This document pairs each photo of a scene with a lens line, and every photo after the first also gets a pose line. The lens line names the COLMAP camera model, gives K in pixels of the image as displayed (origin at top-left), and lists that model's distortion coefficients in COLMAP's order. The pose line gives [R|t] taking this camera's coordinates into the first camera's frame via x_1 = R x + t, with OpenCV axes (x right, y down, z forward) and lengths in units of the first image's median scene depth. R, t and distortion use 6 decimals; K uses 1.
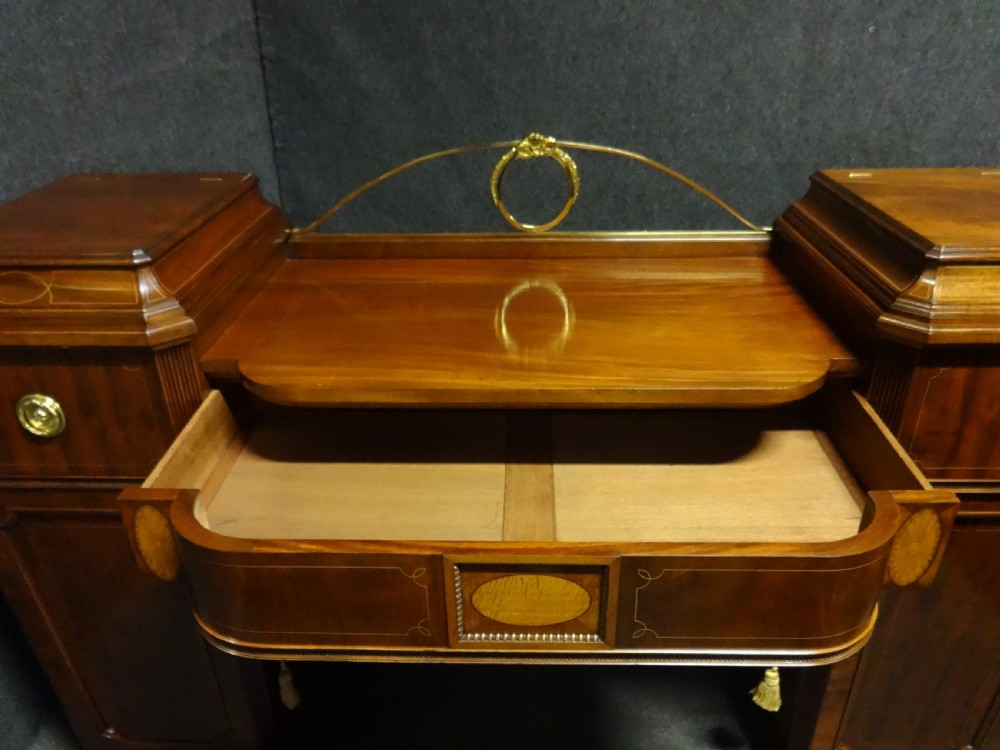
lens RADIAL K [[764.0, 0, 499.3], [0, 764.0, 374.1], [0, 0, 1]] dist [0.019125, -0.035752]
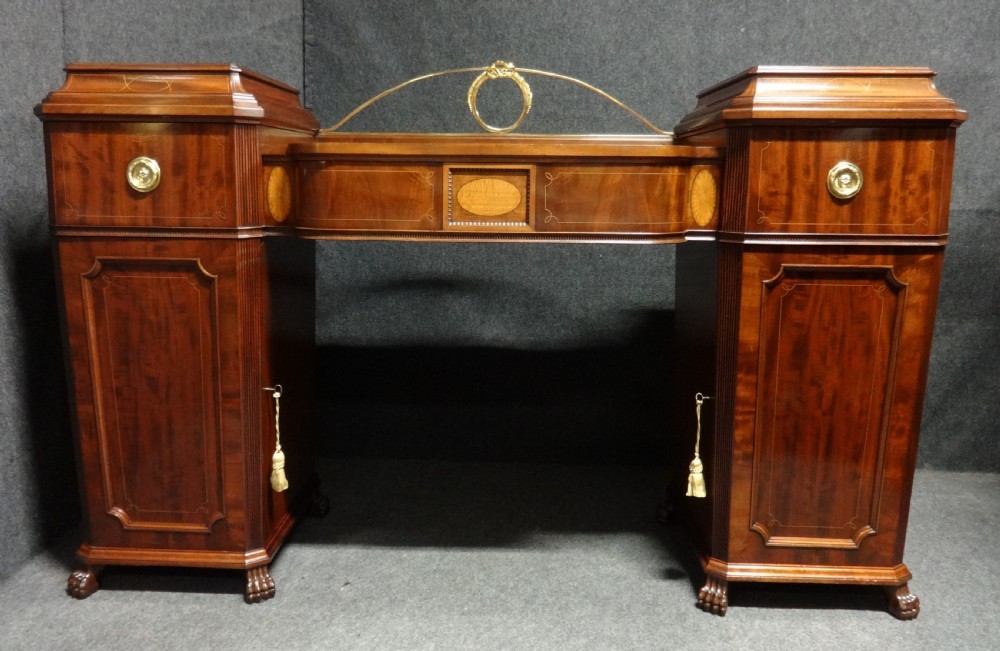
lens RADIAL K [[816.7, 0, 479.9], [0, 816.7, 277.6], [0, 0, 1]] dist [-0.000921, 0.004836]
pose [[0.999613, 0.027808, -0.001125, 0.020857], [-0.026480, 0.937899, -0.345898, 0.536893], [-0.008563, 0.345793, 0.938272, -0.257636]]
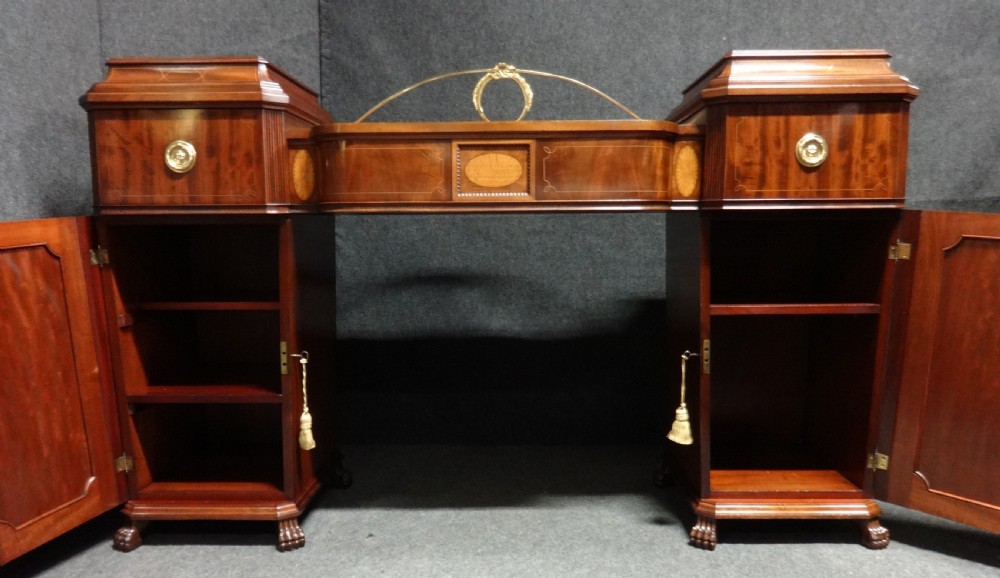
lens RADIAL K [[795.8, 0, 500.1], [0, 795.8, 318.5], [0, 0, 1]] dist [0.000000, 0.008150]
pose [[0.999861, 0.010039, 0.013296, 0.024555], [-0.004632, 0.934119, -0.356931, 0.682161], [-0.016003, 0.356819, 0.934036, -0.295713]]
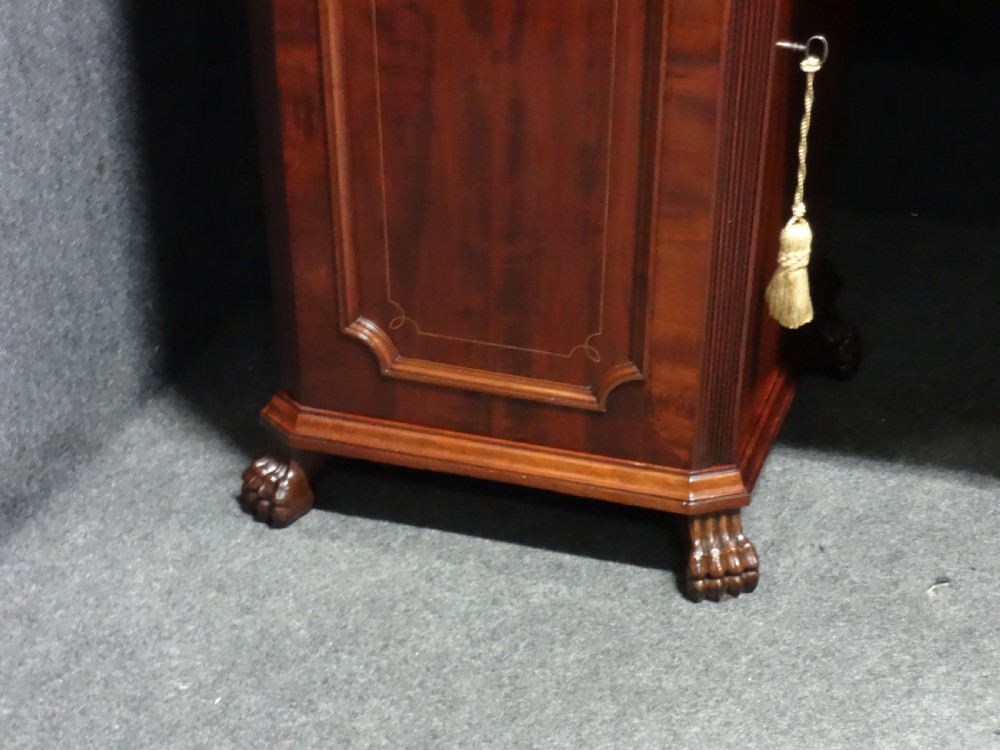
lens RADIAL K [[2109.6, 0, 498.3], [0, 2109.6, 375.0], [0, 0, 1]] dist [-0.019393, -0.042083]
pose [[0.965764, 0.146654, -0.213990, -0.172023], [-0.151399, 0.988455, -0.005862, 0.479771], [0.210659, 0.038059, 0.976818, -0.153532]]
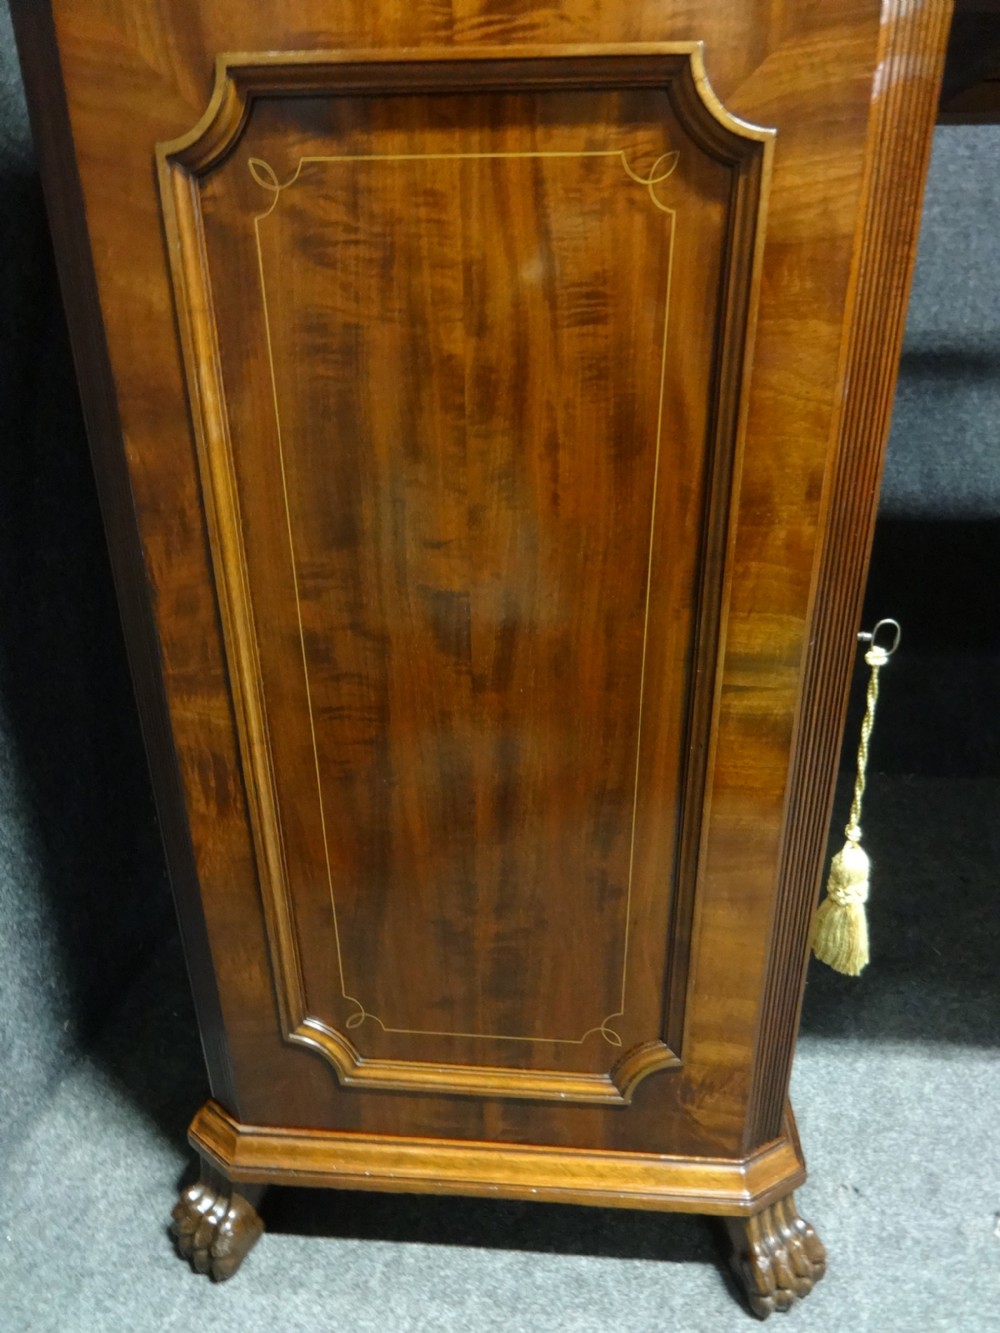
lens RADIAL K [[1013.7, 0, 503.9], [0, 1013.7, 670.7], [0, 0, 1]] dist [-0.007162, -0.002405]
pose [[0.998999, 0.026122, -0.036308, -0.404121], [-0.031344, 0.987939, -0.151639, 0.365497], [0.031909, 0.152626, 0.987769, 0.514729]]
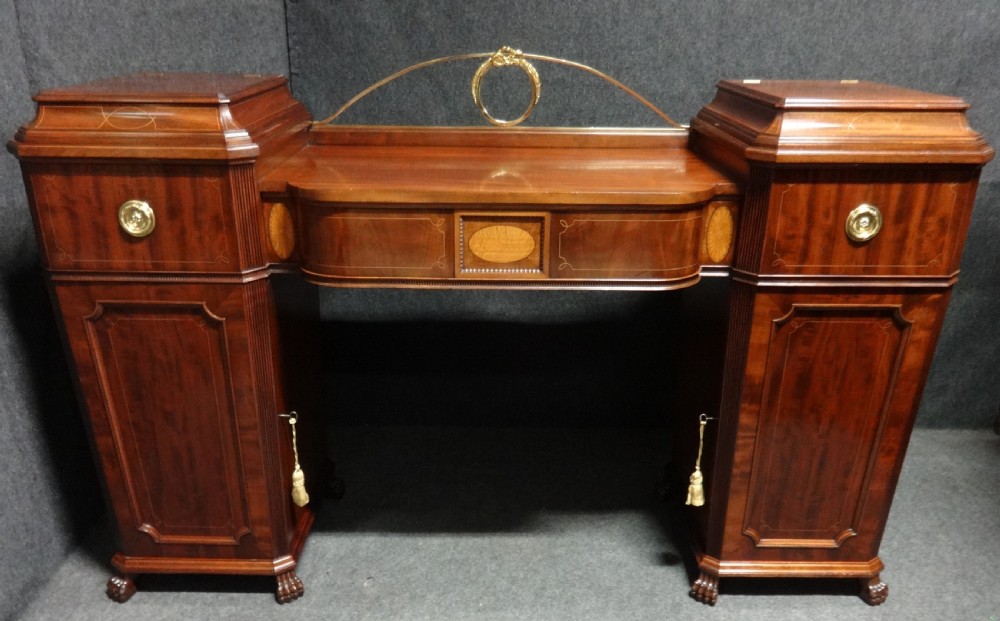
lens RADIAL K [[835.2, 0, 500.2], [0, 835.2, 346.9], [0, 0, 1]] dist [0.000683, -0.002910]
pose [[0.999026, 0.010455, 0.042878, -0.017511], [-0.006584, 0.995971, -0.089438, 0.294225], [-0.043640, 0.089068, 0.995069, -0.336332]]
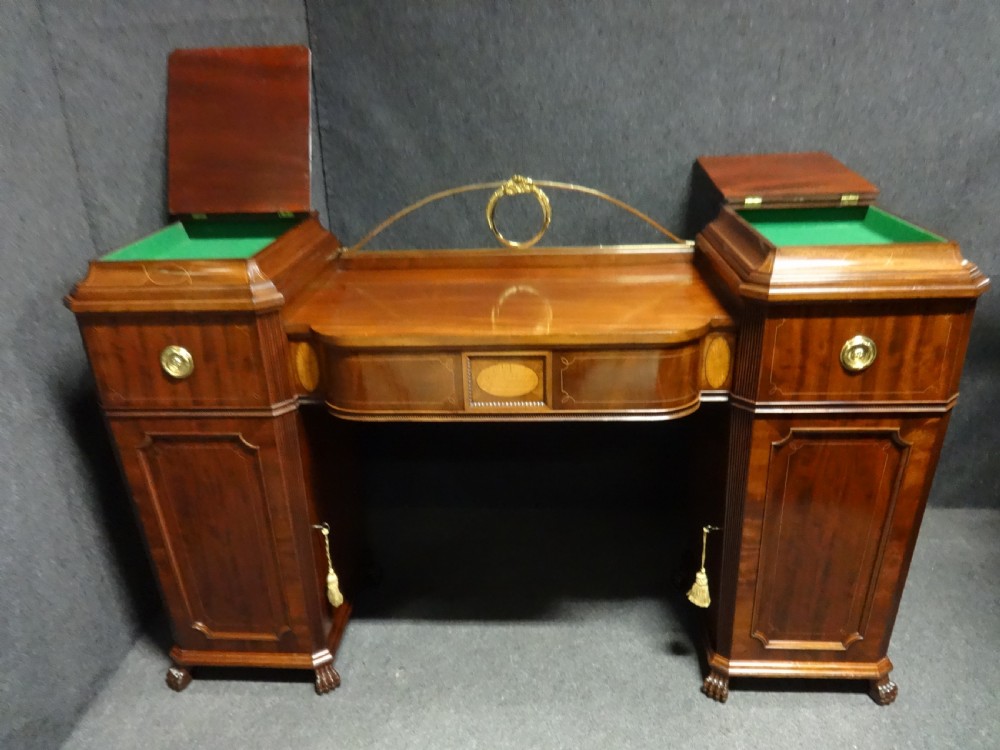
lens RADIAL K [[772.0, 0, 495.0], [0, 772.0, 374.6], [0, 0, 1]] dist [-0.000186, -0.000004]
pose [[0.999332, -0.006635, -0.035947, 0.049355], [0.003440, 0.996095, -0.088222, 0.153874], [0.036392, 0.088040, 0.995452, -0.334200]]
